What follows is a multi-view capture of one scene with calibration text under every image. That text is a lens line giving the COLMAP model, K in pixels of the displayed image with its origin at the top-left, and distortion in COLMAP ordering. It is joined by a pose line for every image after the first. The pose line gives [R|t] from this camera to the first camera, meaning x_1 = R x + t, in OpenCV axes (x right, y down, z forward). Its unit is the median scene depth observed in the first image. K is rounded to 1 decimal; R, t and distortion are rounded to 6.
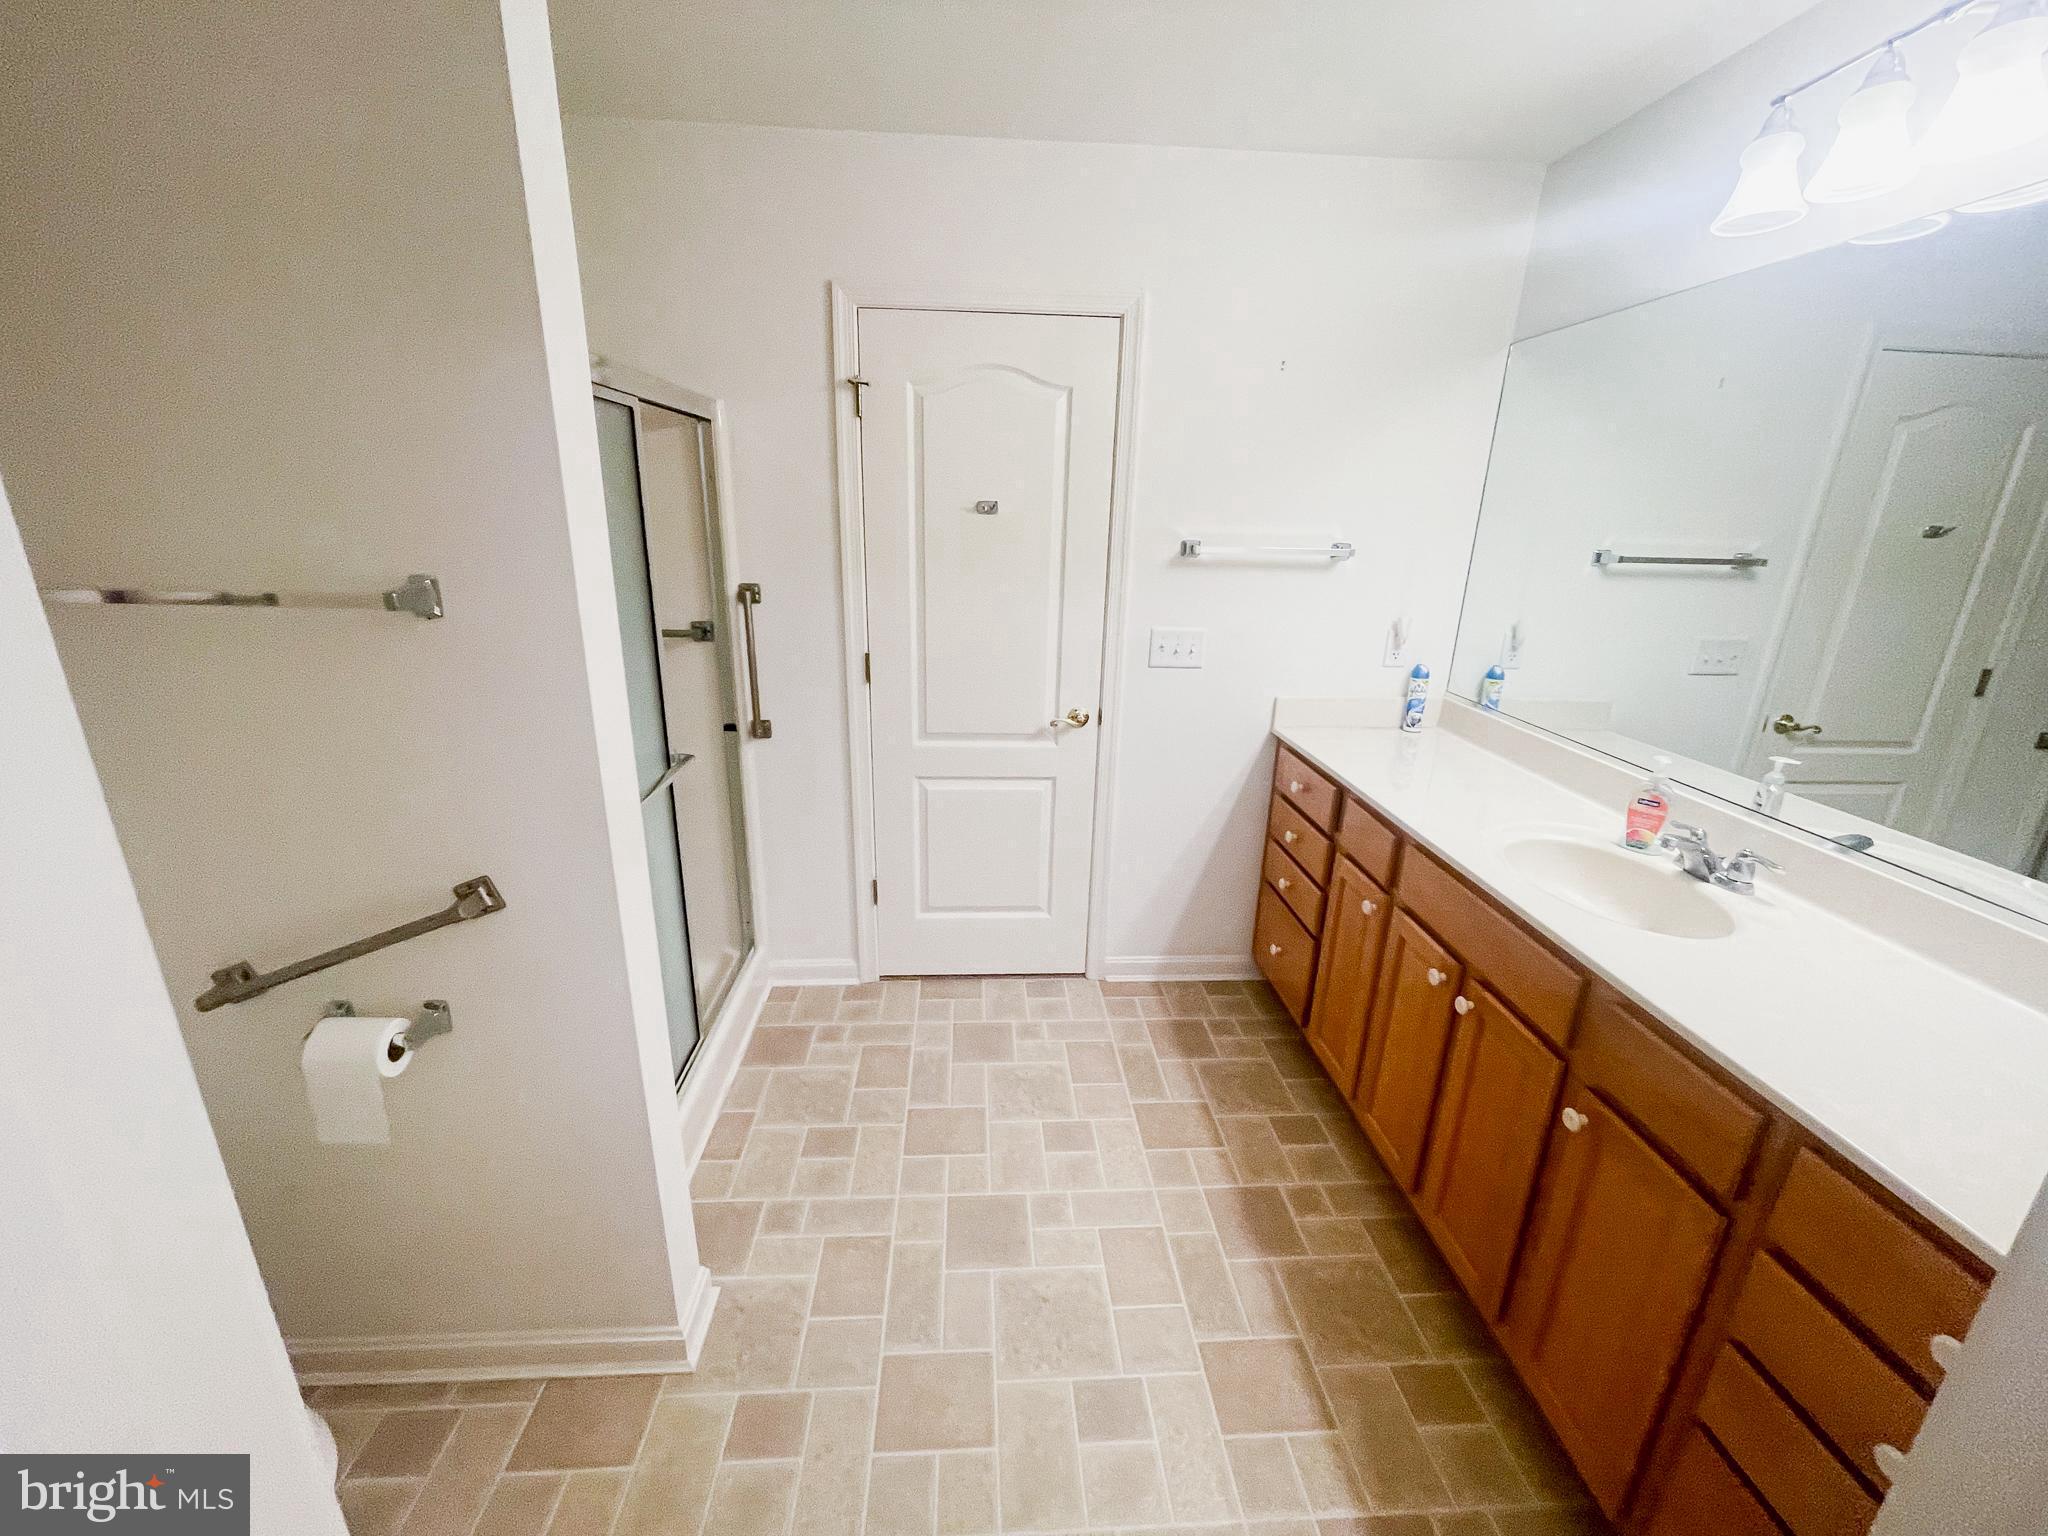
lens RADIAL K [[825.5, 0, 1023.8], [0, 825.5, 771.9], [0, 0, 1]] dist [0.000432, 0.000361]
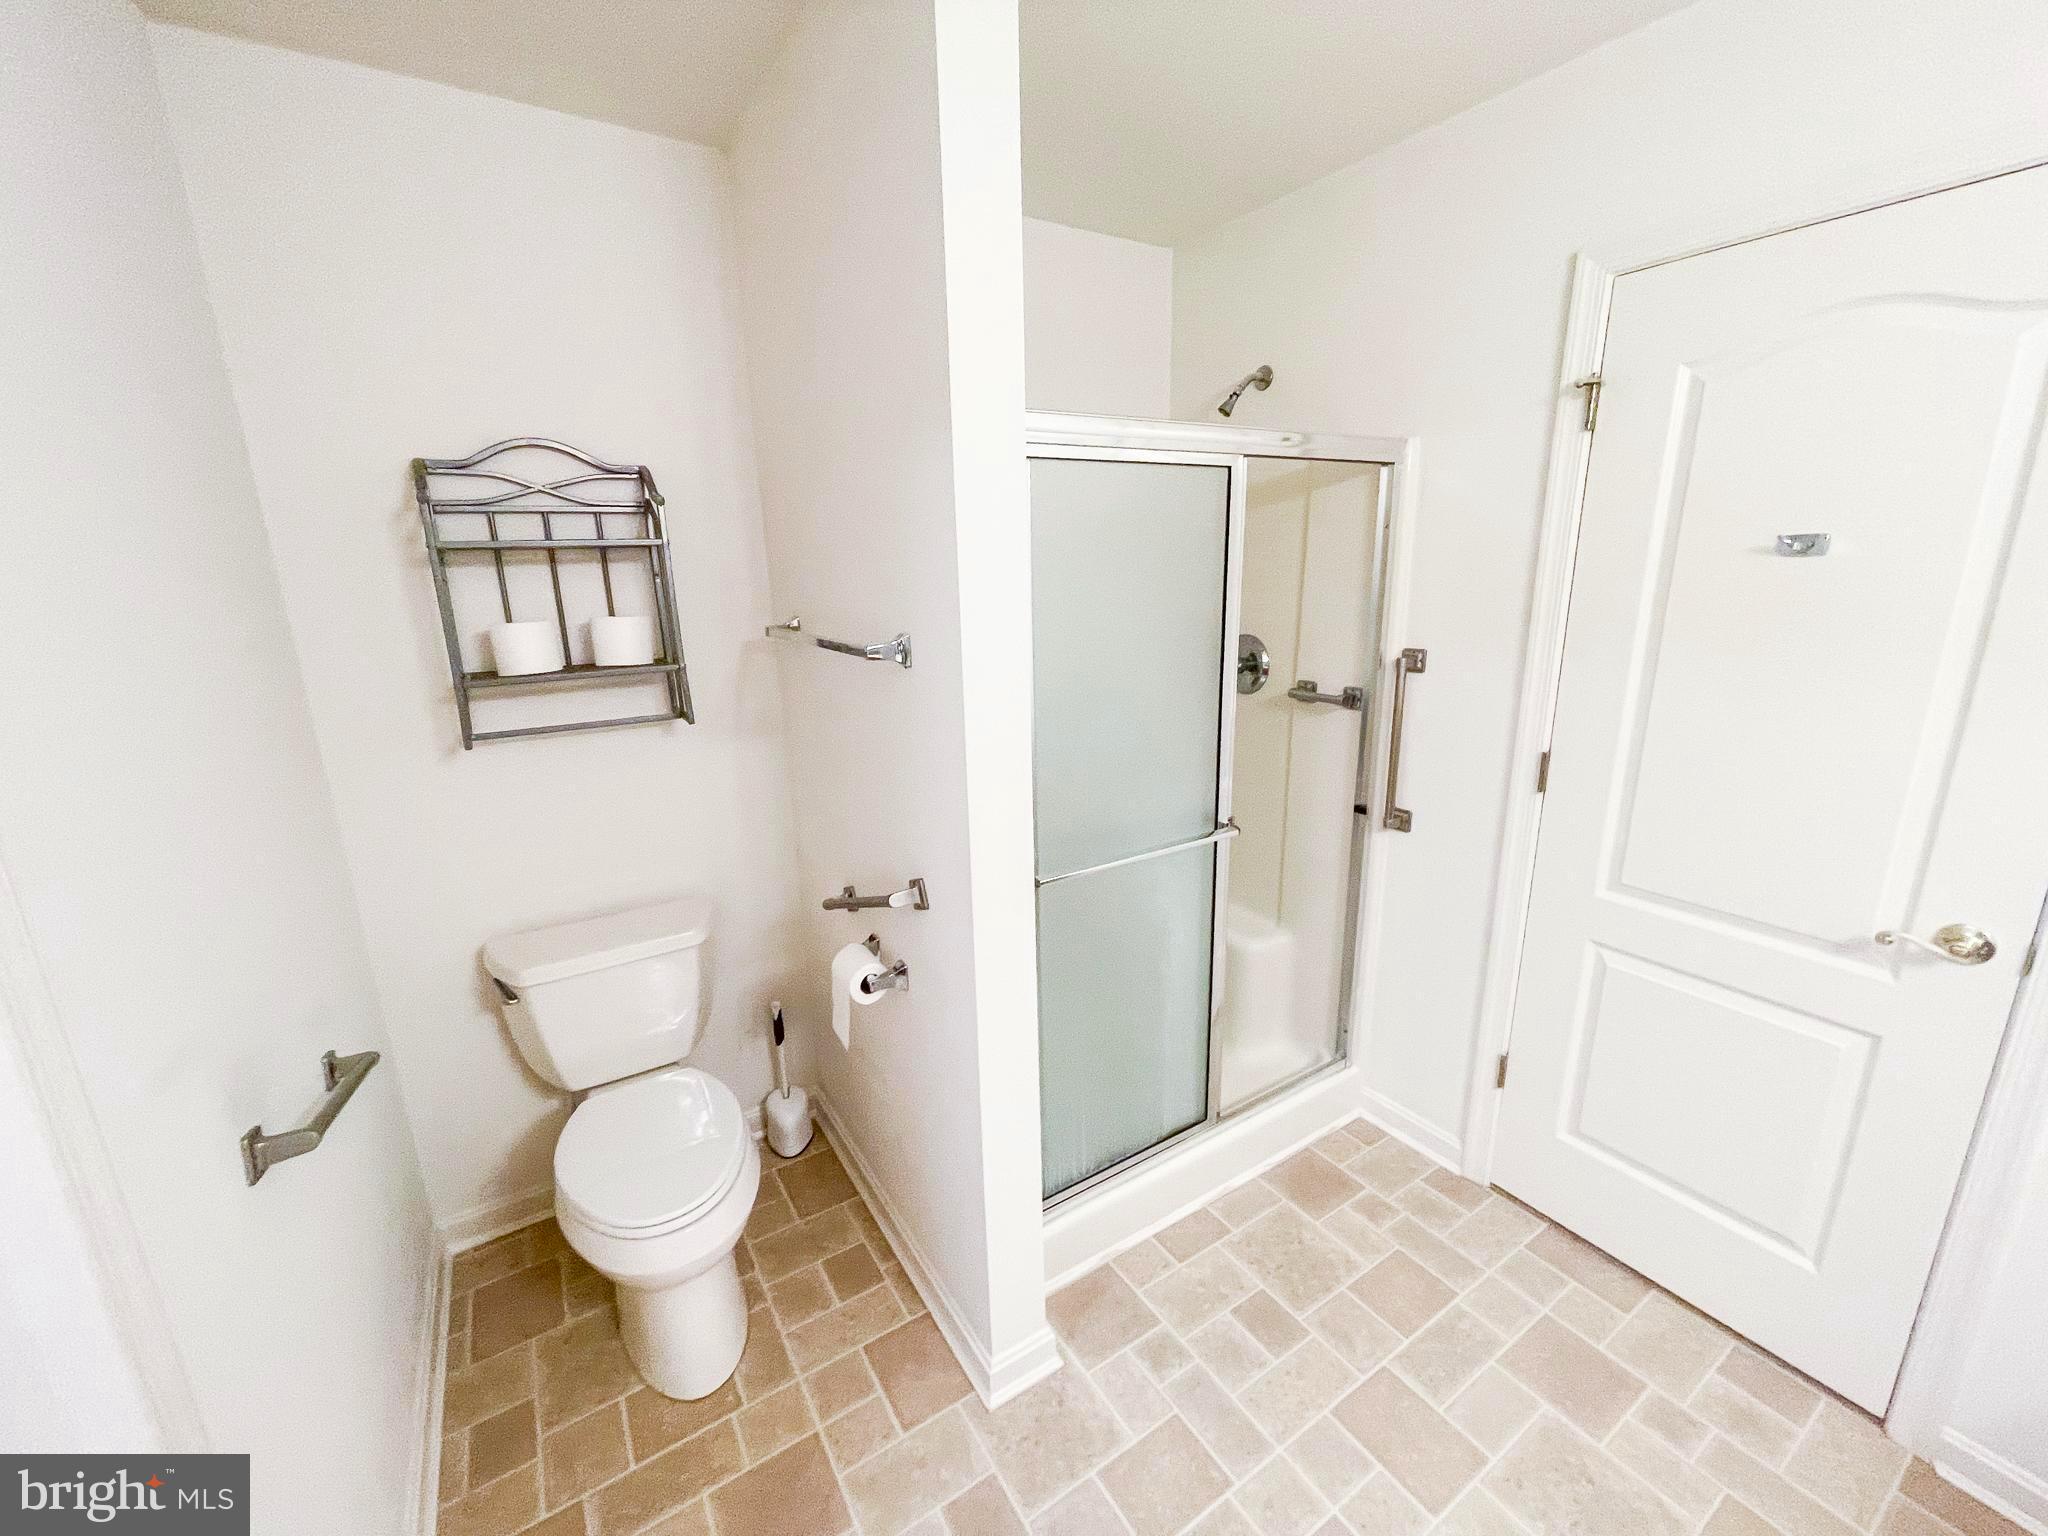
lens RADIAL K [[825.5, 0, 1023.8], [0, 825.5, 771.9], [0, 0, 1]] dist [0.000432, 0.000361]
pose [[0.480777, 0.186660, -0.856745, 0.218274], [-0.233007, 0.969146, 0.080394, -0.080543], [0.845318, 0.160976, 0.509436, 0.251028]]
